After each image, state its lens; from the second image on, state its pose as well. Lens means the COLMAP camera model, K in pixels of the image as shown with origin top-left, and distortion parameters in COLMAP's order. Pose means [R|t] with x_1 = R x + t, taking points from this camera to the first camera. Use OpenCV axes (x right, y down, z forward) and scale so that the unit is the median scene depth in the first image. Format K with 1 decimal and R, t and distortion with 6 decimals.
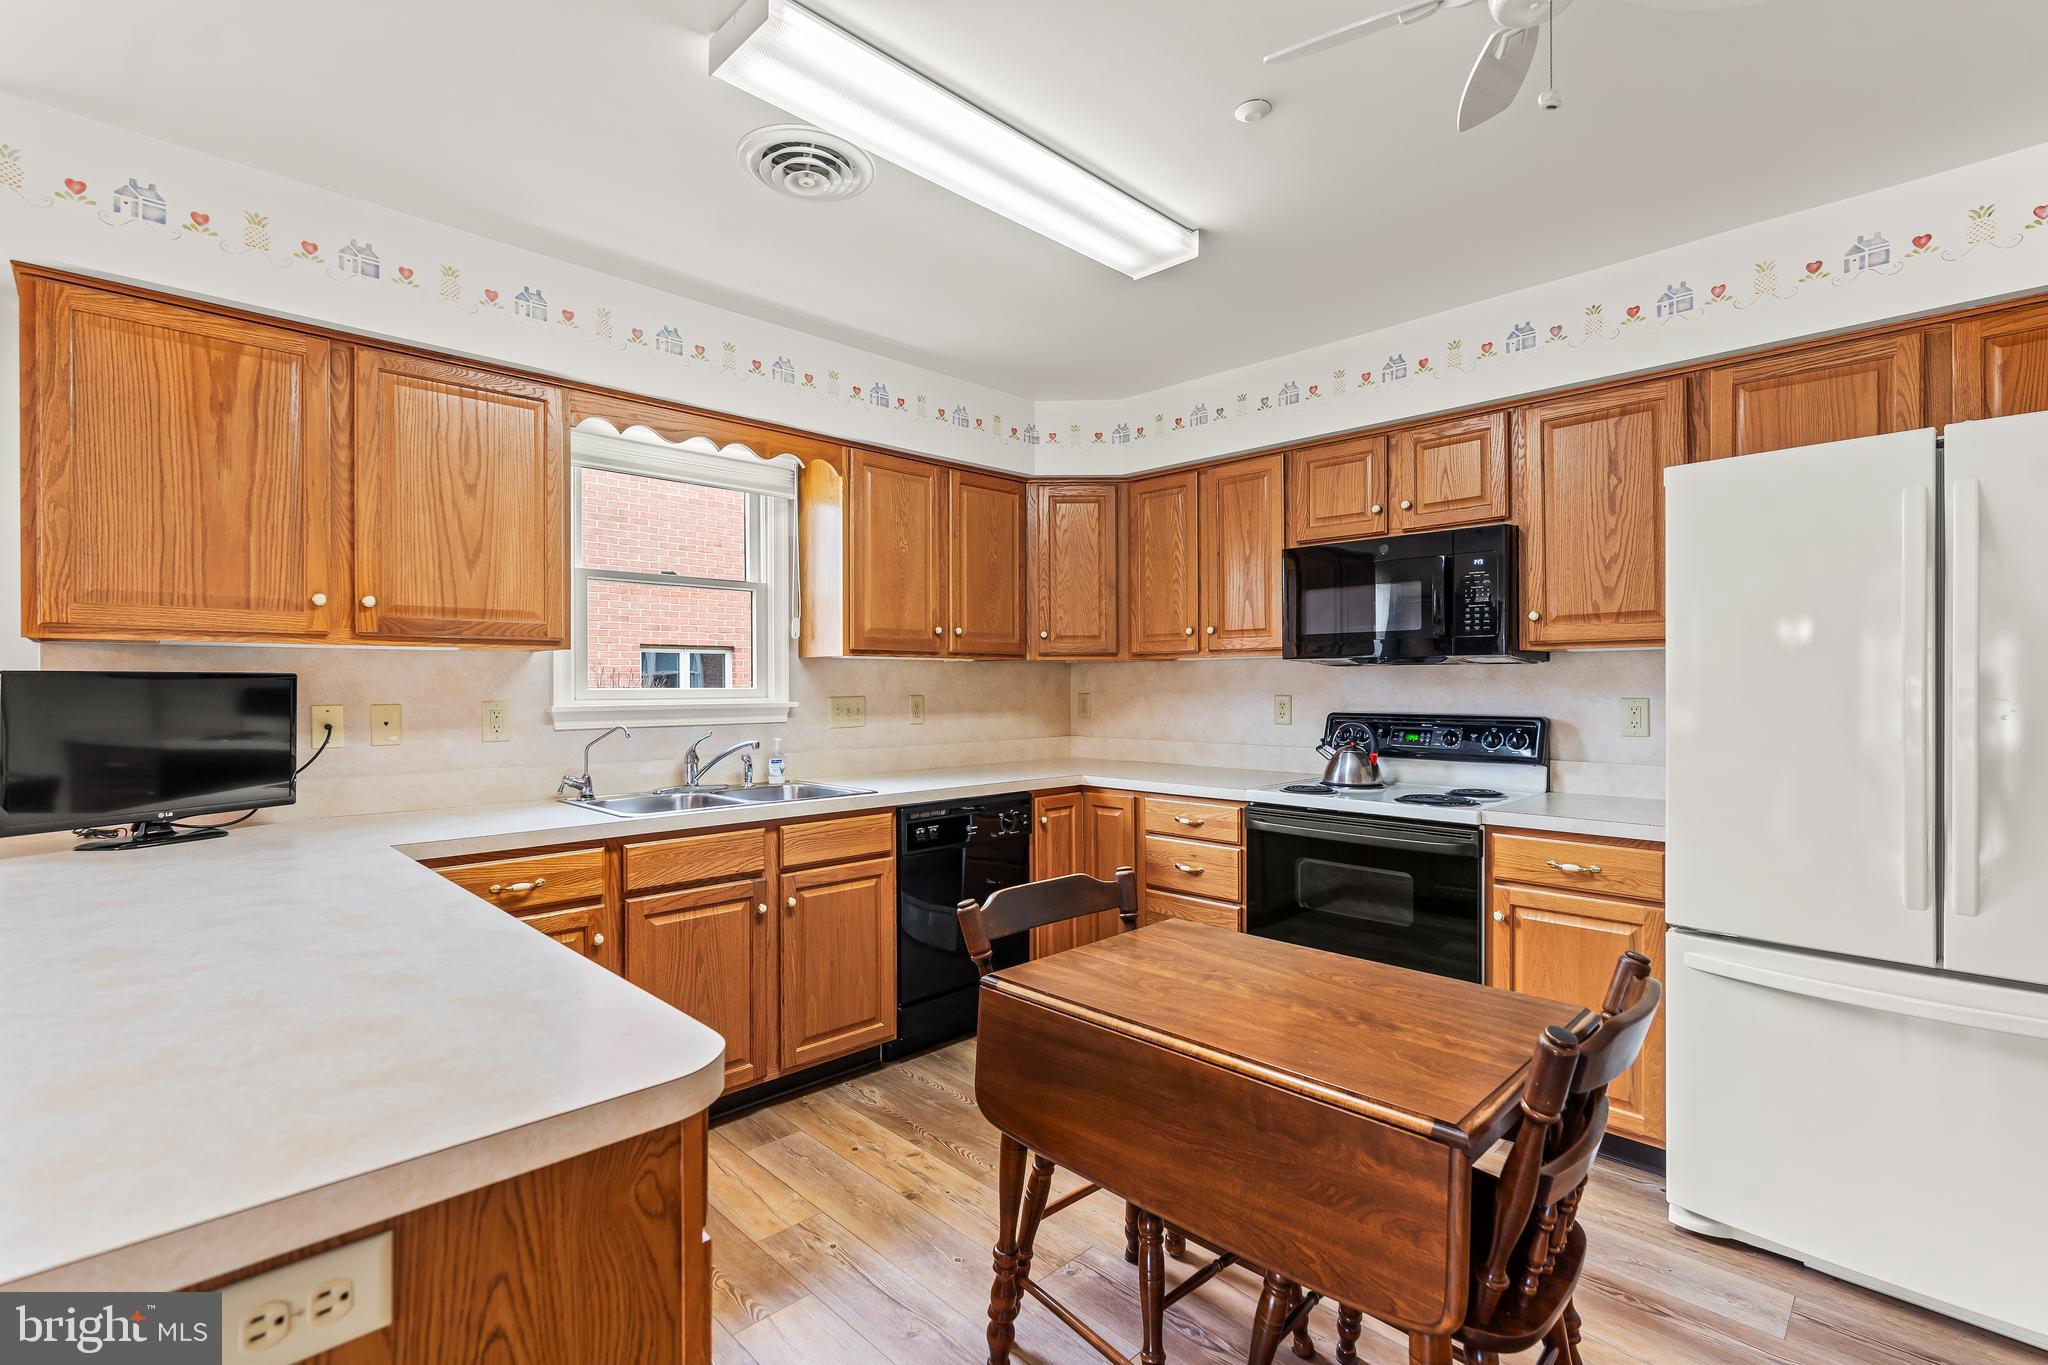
lens RADIAL K [[927.7, 0, 1025.1], [0, 927.7, 682.6], [0, 0, 1]] dist [-0.009247, 0.004024]
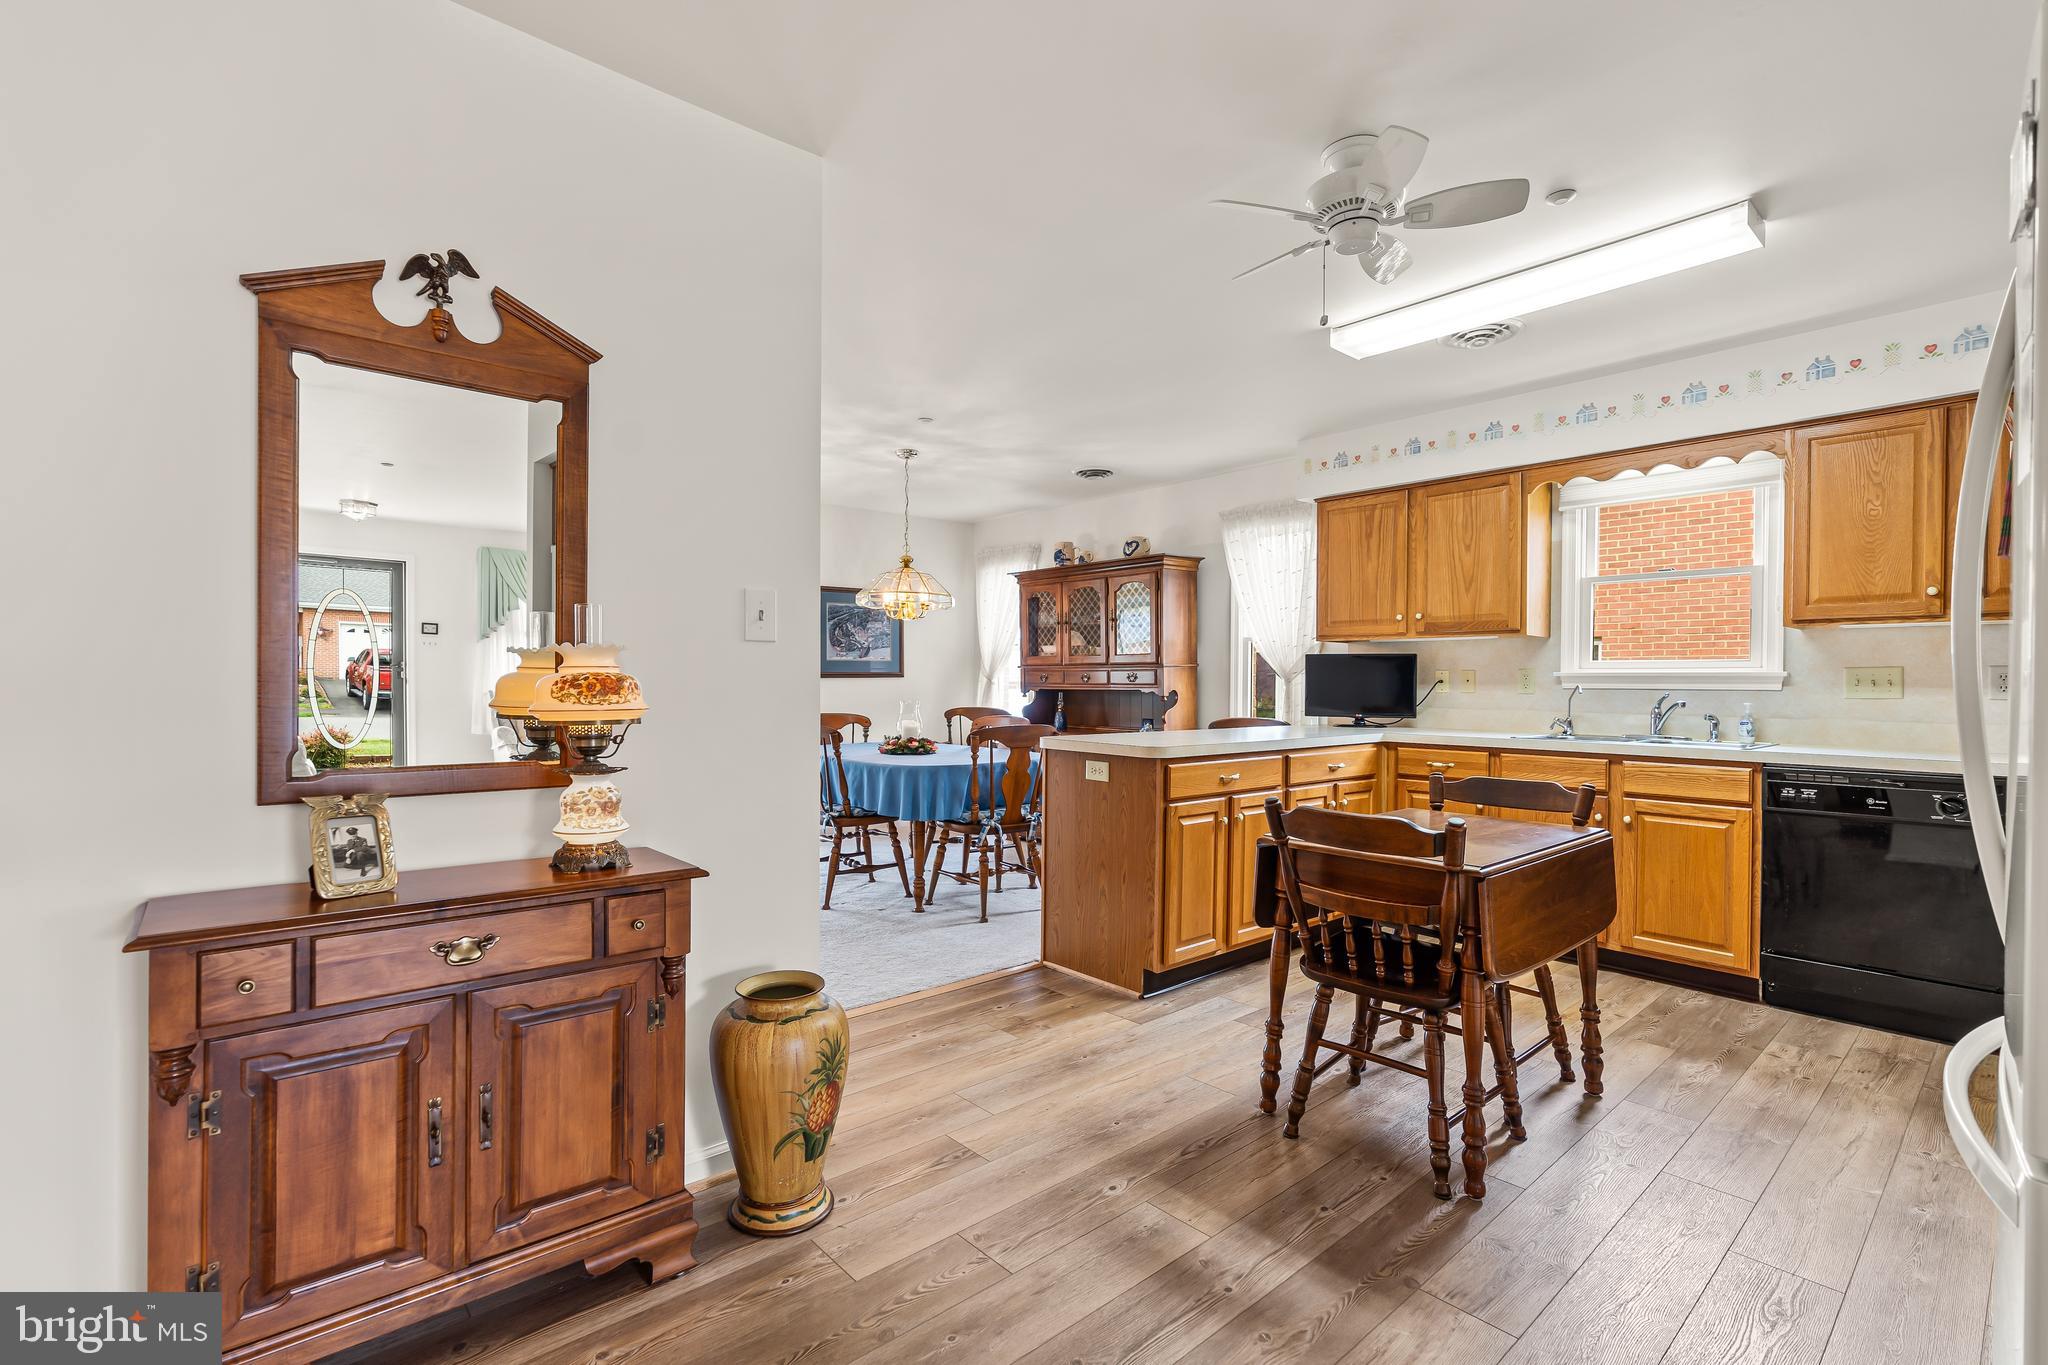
lens RADIAL K [[927.7, 0, 1025.9], [0, 927.7, 687.1], [0, 0, 1]] dist [-0.009247, 0.004024]
pose [[-0.058931, 0.006996, -0.998238, 1.043624], [-0.006768, 0.999950, 0.007407, 0.043878], [0.998239, 0.007192, -0.058880, 0.216686]]
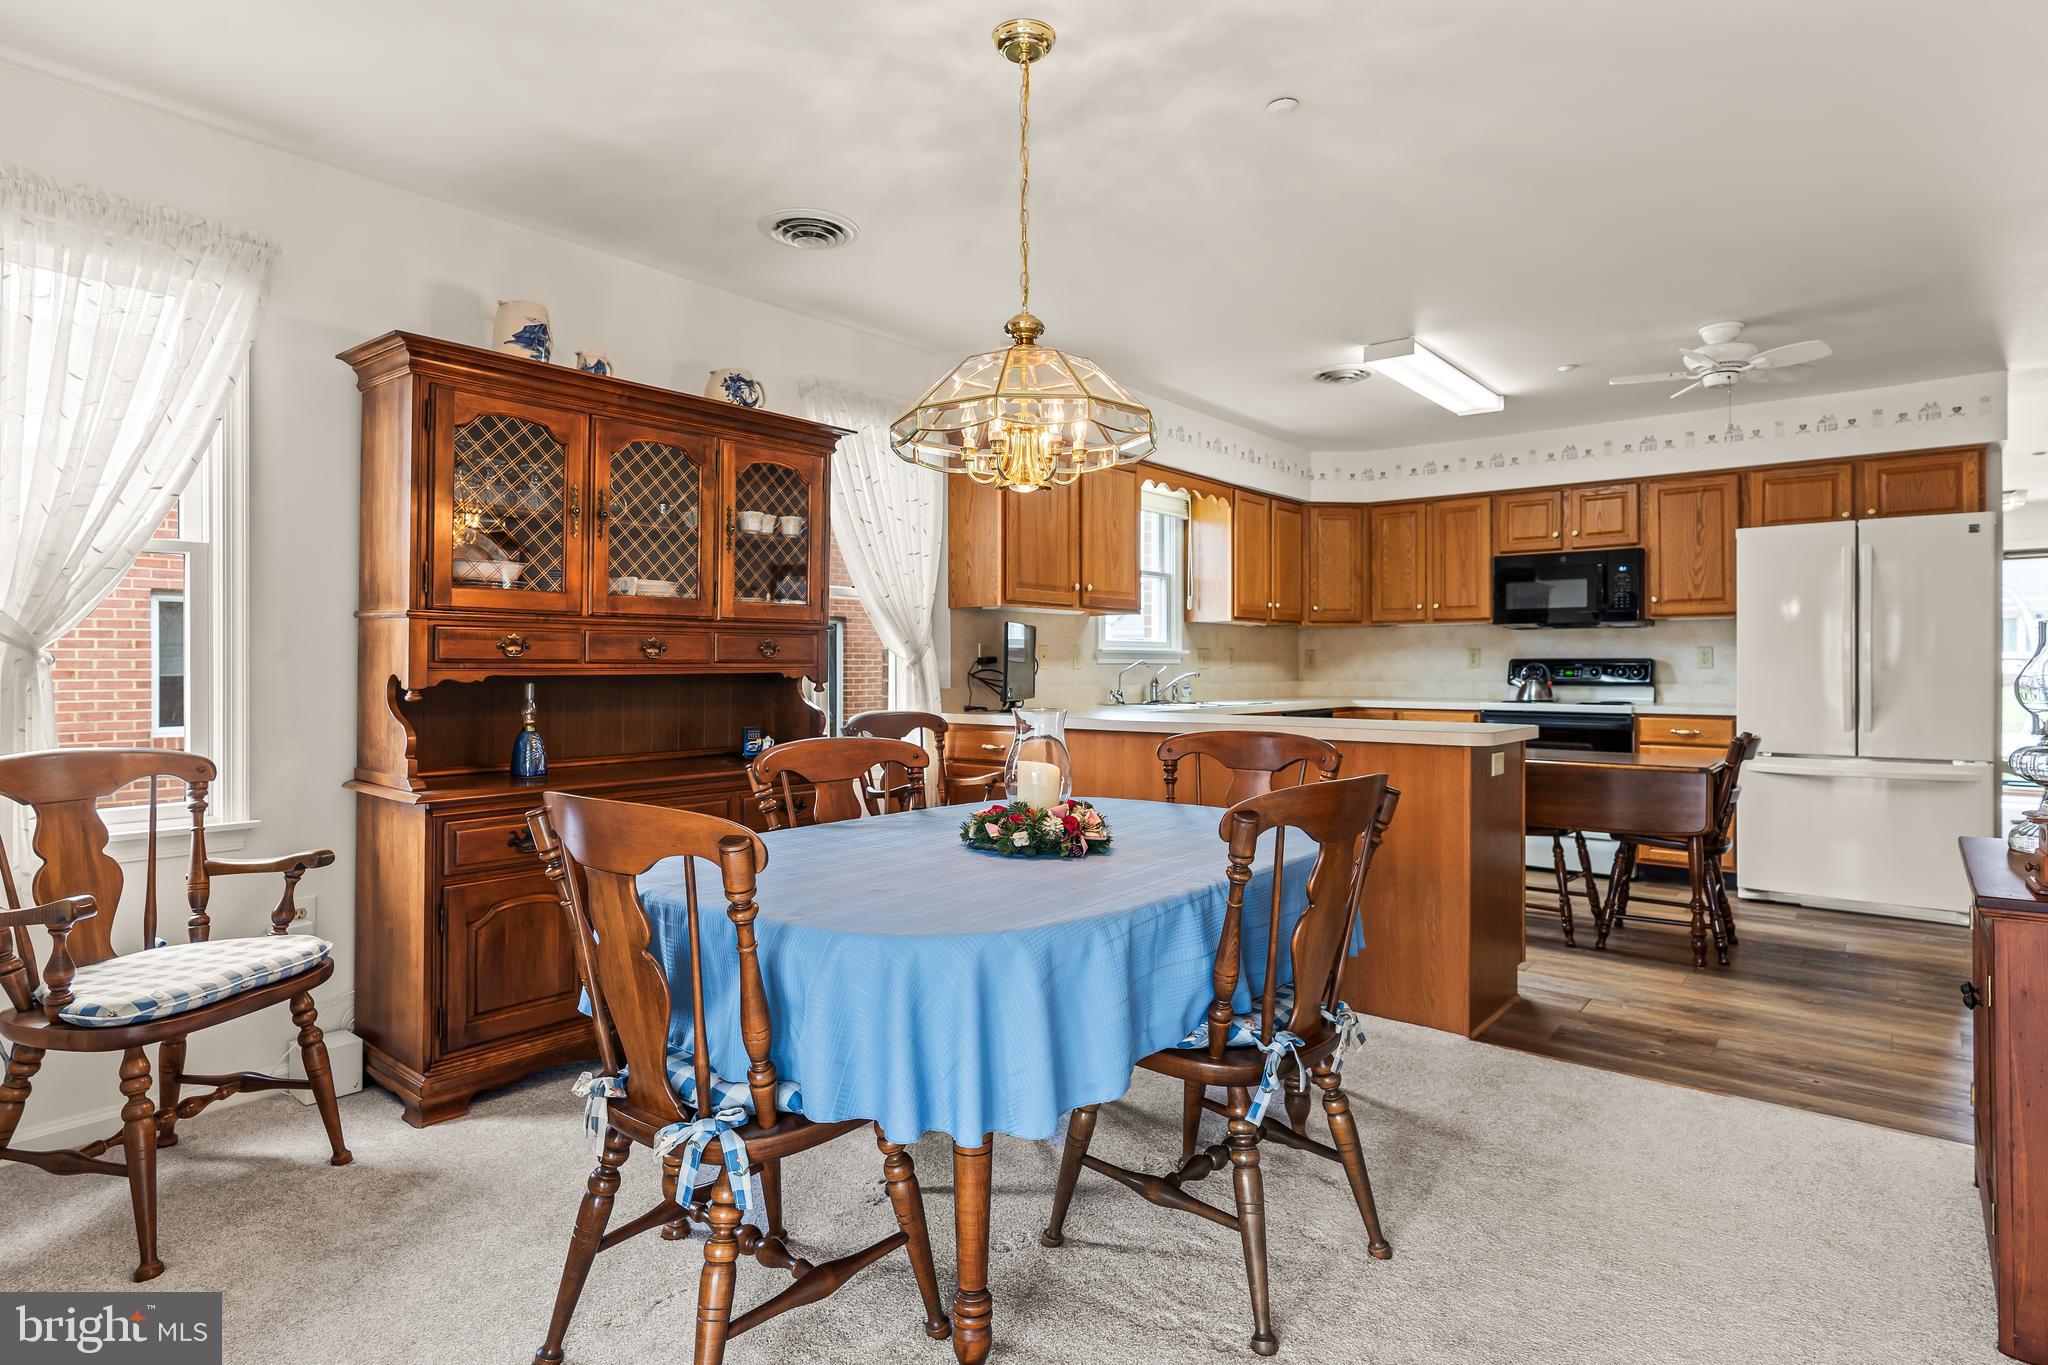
lens RADIAL K [[1075.2, 0, 1010.3], [0, 1075.2, 664.4], [0, 0, 1]] dist [-0.010915, 0.000926]
pose [[0.995503, 0.002327, 0.094704, -0.847760], [-0.002283, 0.999997, -0.000568, 0.054378], [-0.094705, 0.000349, 0.995505, -0.902326]]
